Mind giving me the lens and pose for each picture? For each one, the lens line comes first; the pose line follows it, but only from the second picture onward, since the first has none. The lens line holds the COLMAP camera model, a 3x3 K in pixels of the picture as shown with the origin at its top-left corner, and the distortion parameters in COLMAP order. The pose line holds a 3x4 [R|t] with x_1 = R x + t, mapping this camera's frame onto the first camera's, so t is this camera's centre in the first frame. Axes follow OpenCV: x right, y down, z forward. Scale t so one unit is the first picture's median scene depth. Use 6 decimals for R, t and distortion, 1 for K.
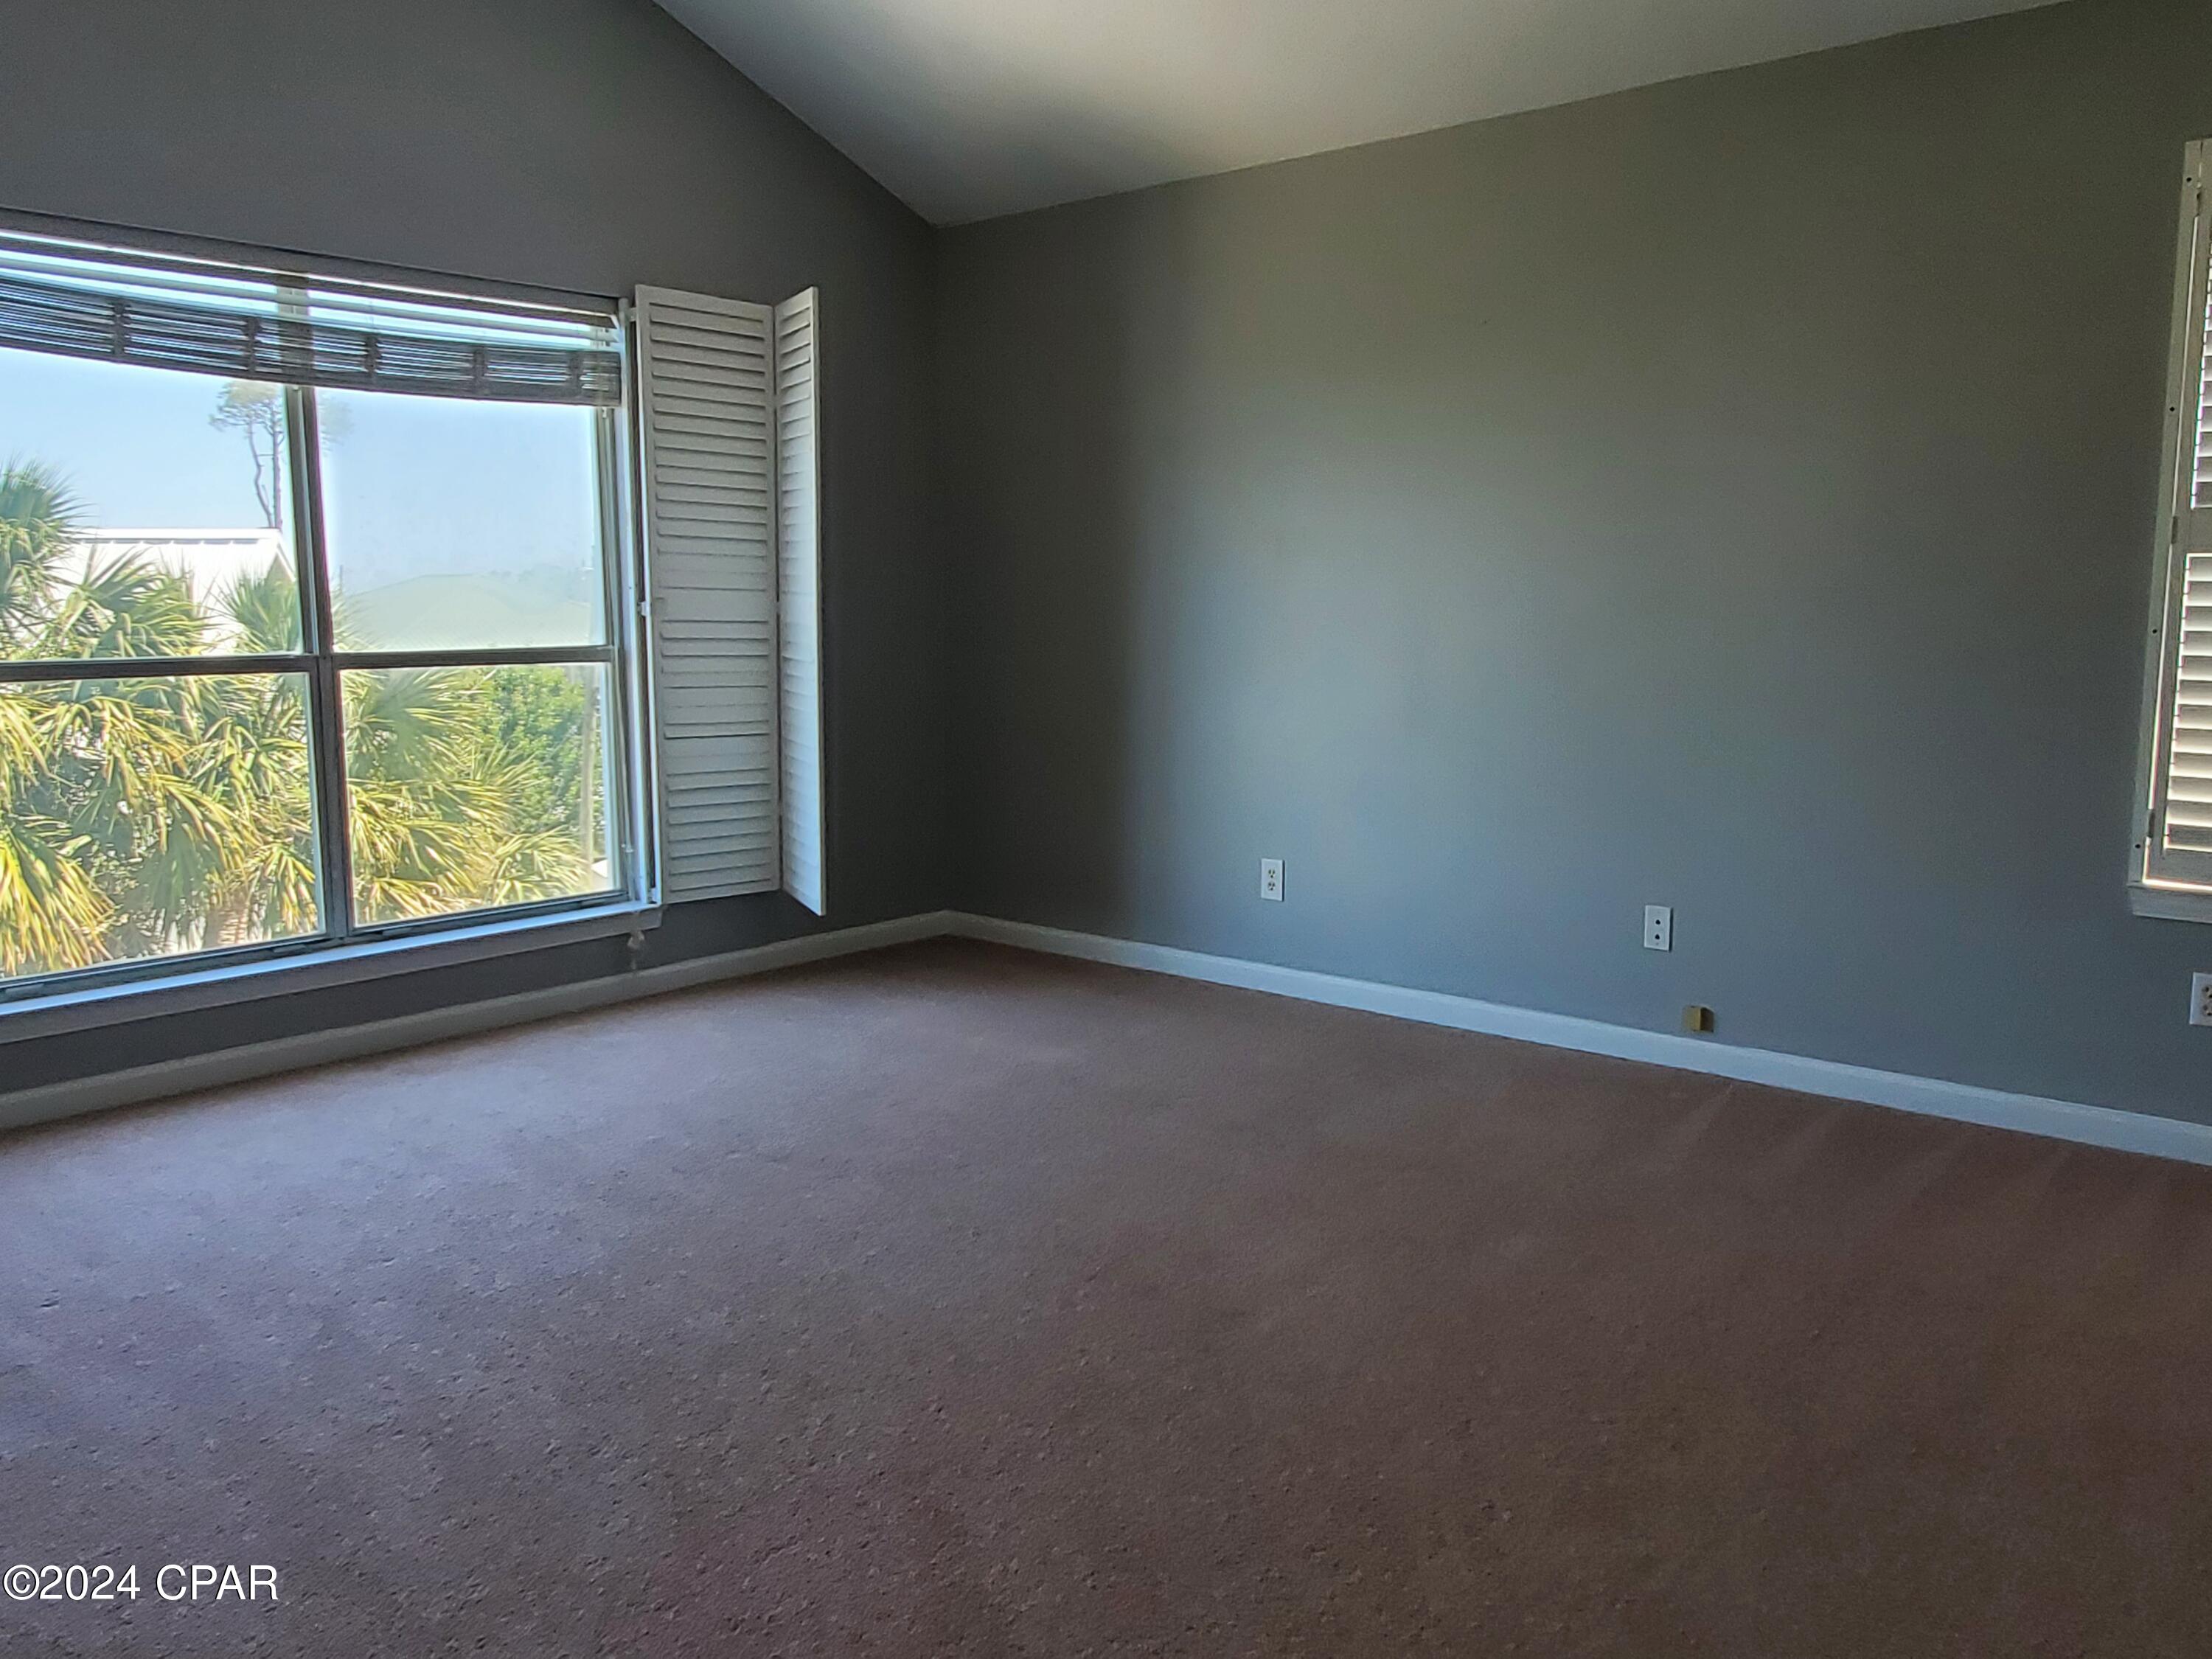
lens RADIAL K [[1717.4, 0, 1106.0], [0, 1717.4, 829.5], [0, 0, 1]] dist [0.001548, 0.015522]
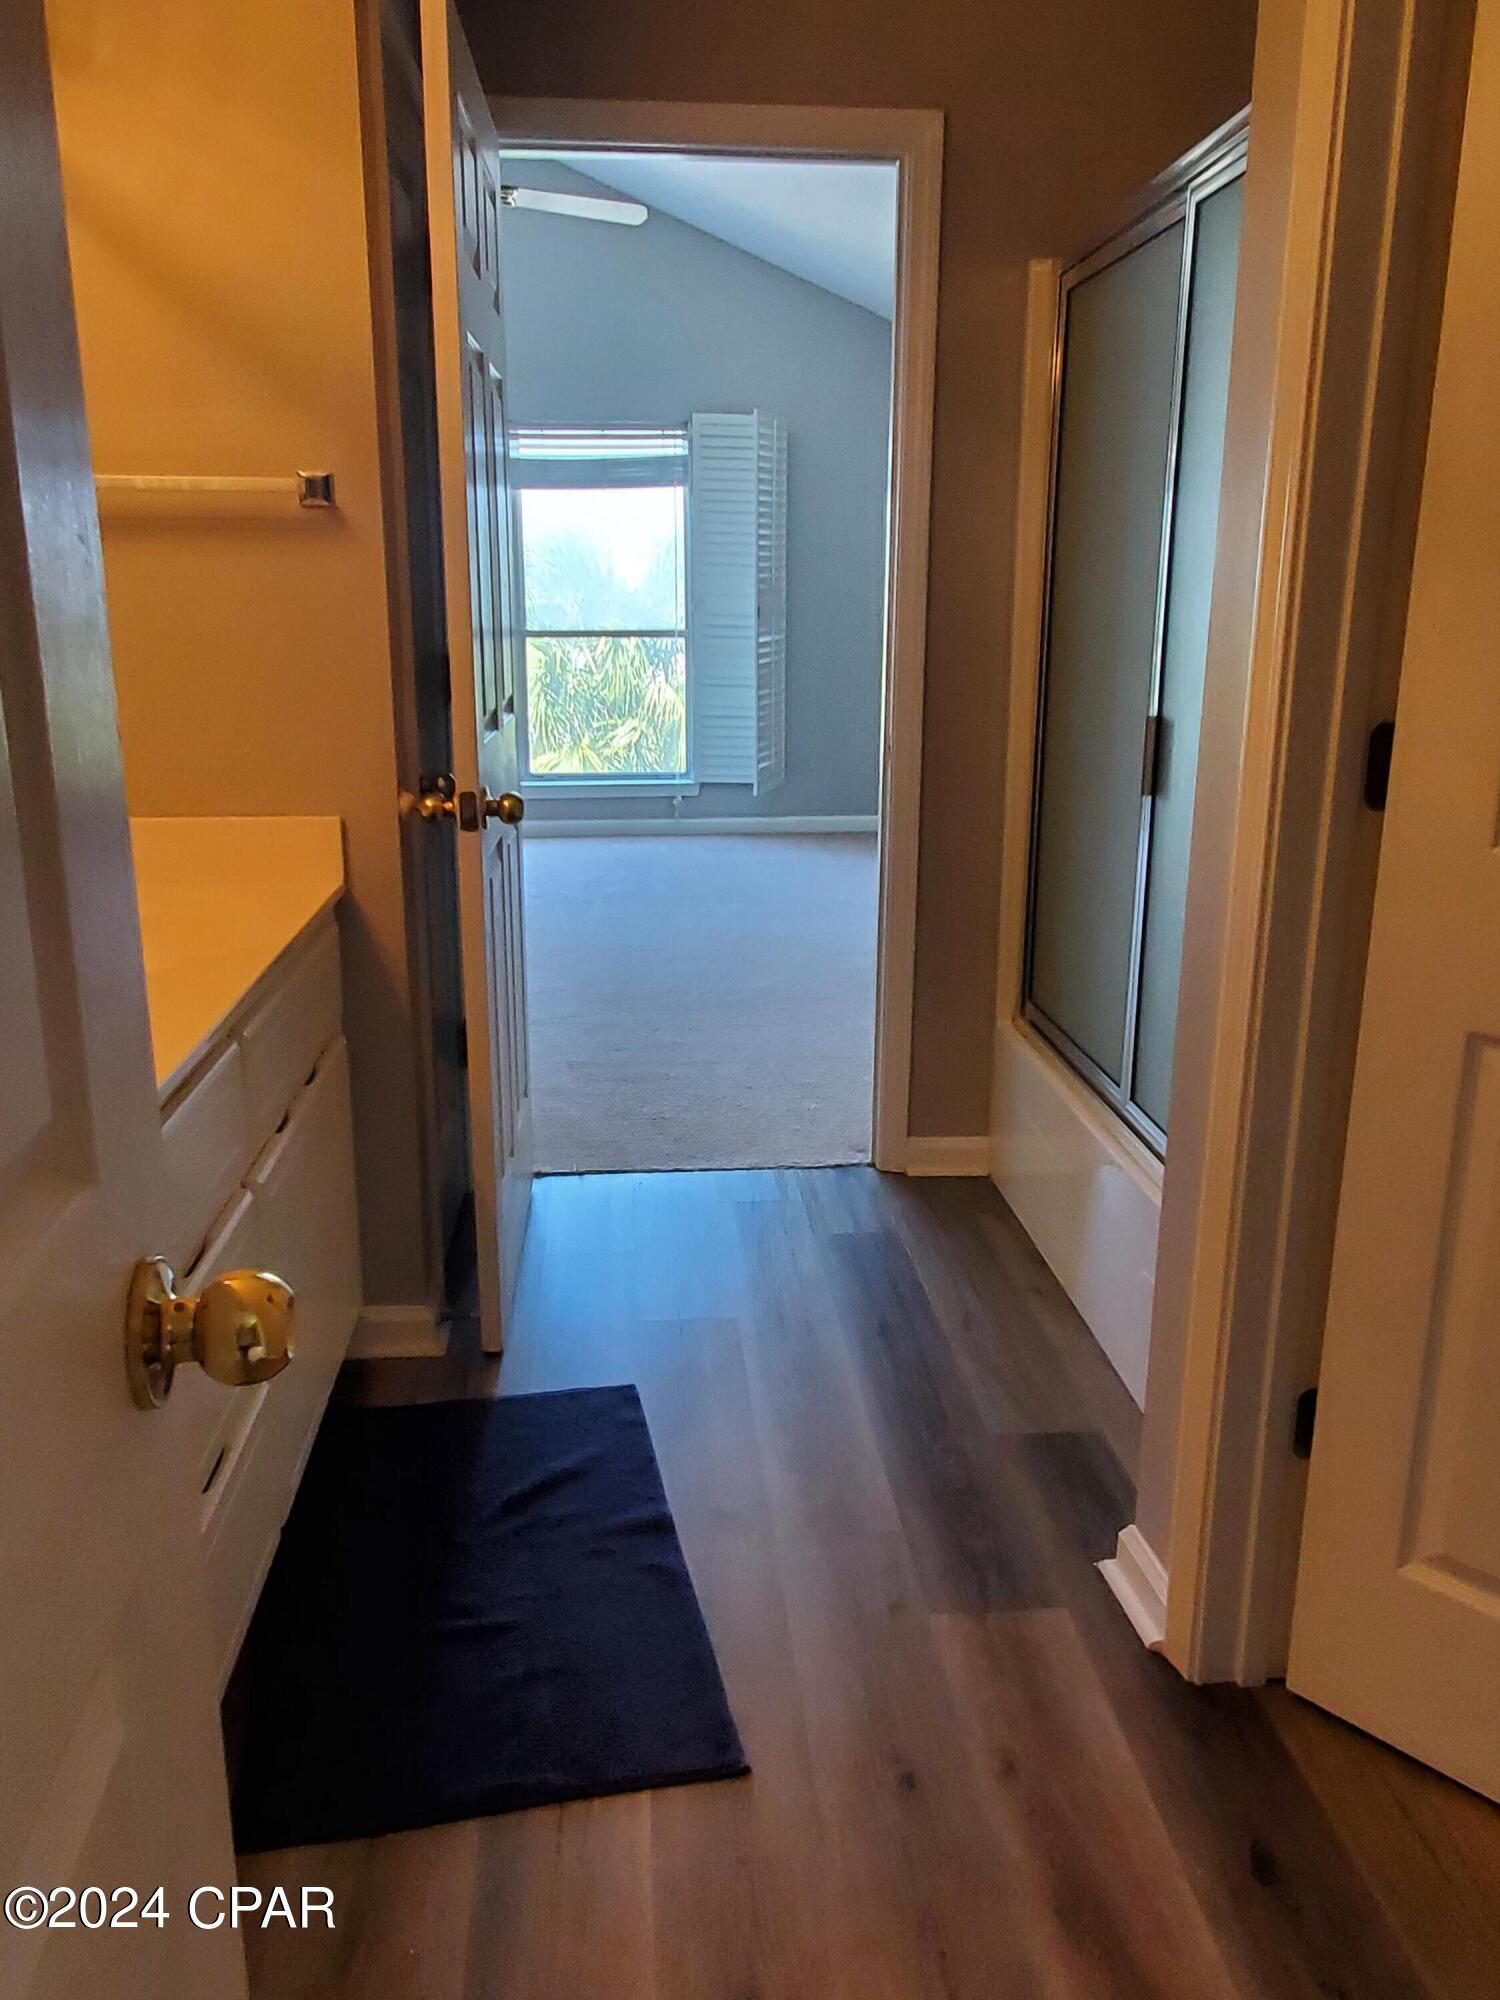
lens RADIAL K [[1552.8, 0, 750.0], [0, 1552.8, 1000.0], [0, 0, 1]] dist [0.001548, 0.015522]
pose [[0.717756, 0.185956, -0.671004, 0.884486], [-0.092056, 0.980562, 0.173275, -0.017369], [0.690182, -0.062599, 0.720923, -0.105578]]
